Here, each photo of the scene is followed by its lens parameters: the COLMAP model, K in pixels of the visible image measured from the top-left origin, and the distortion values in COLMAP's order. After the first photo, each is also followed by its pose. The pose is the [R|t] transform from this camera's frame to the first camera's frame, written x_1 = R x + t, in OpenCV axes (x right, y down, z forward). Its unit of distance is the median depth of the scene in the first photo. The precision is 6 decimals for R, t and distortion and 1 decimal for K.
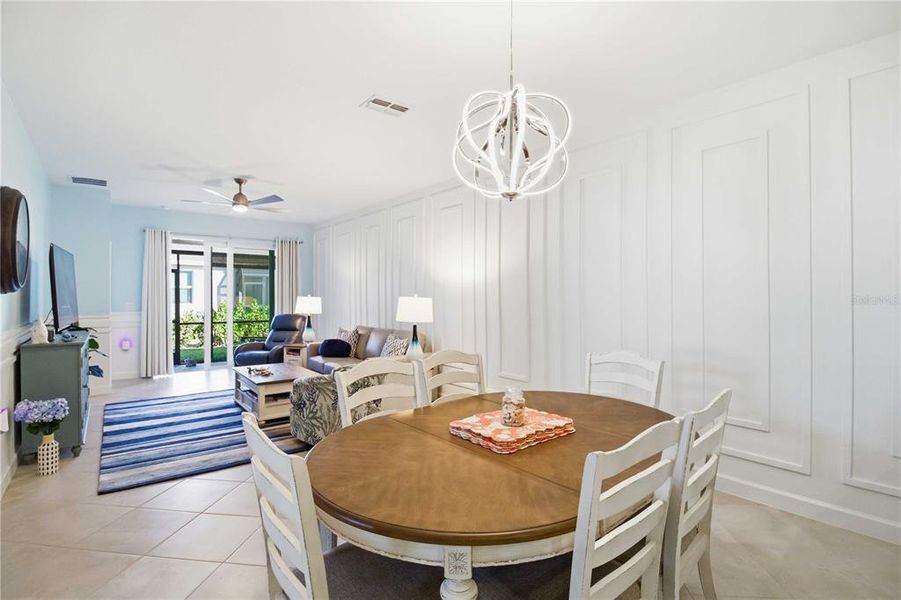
lens RADIAL K [[434.1, 0, 450.6], [0, 434.1, 298.1], [0, 0, 1]] dist [-0.003067, -0.001463]
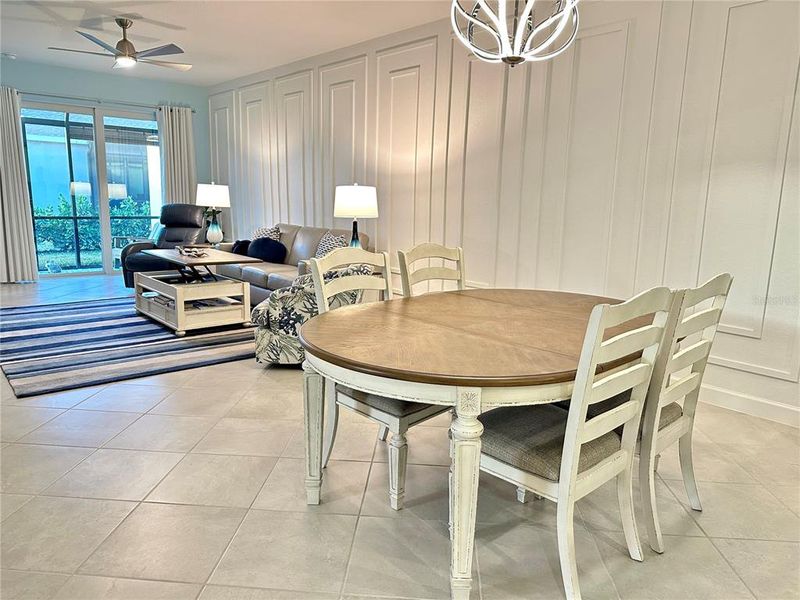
lens RADIAL K [[571.0, 0, 400.0], [0, 571.0, 300.0], [0, 0, 1]] dist [0.005291, -0.000448]
pose [[0.999044, 0.017209, 0.040174, -0.062587], [-0.024088, 0.983812, 0.177576, 0.022171], [-0.036468, -0.178374, 0.983287, -0.116095]]
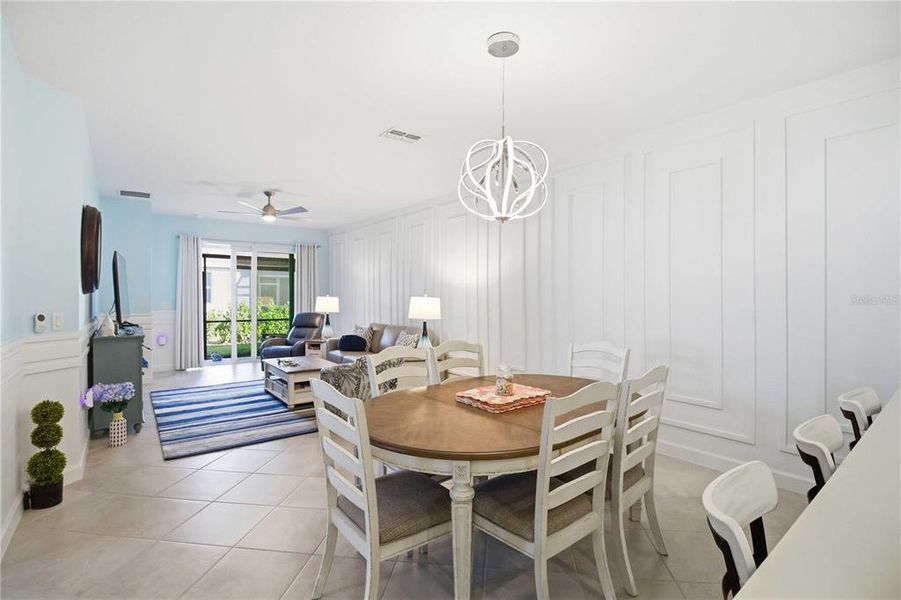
lens RADIAL K [[419.7, 0, 452.4], [0, 419.7, 296.4], [0, 0, 1]] dist [-0.001205, -0.001203]
pose [[0.999952, -0.000130, -0.009772, 0.000045], [0.000092, 0.999993, -0.003869, 0.000524], [0.009772, 0.003868, 0.999945, -0.125512]]
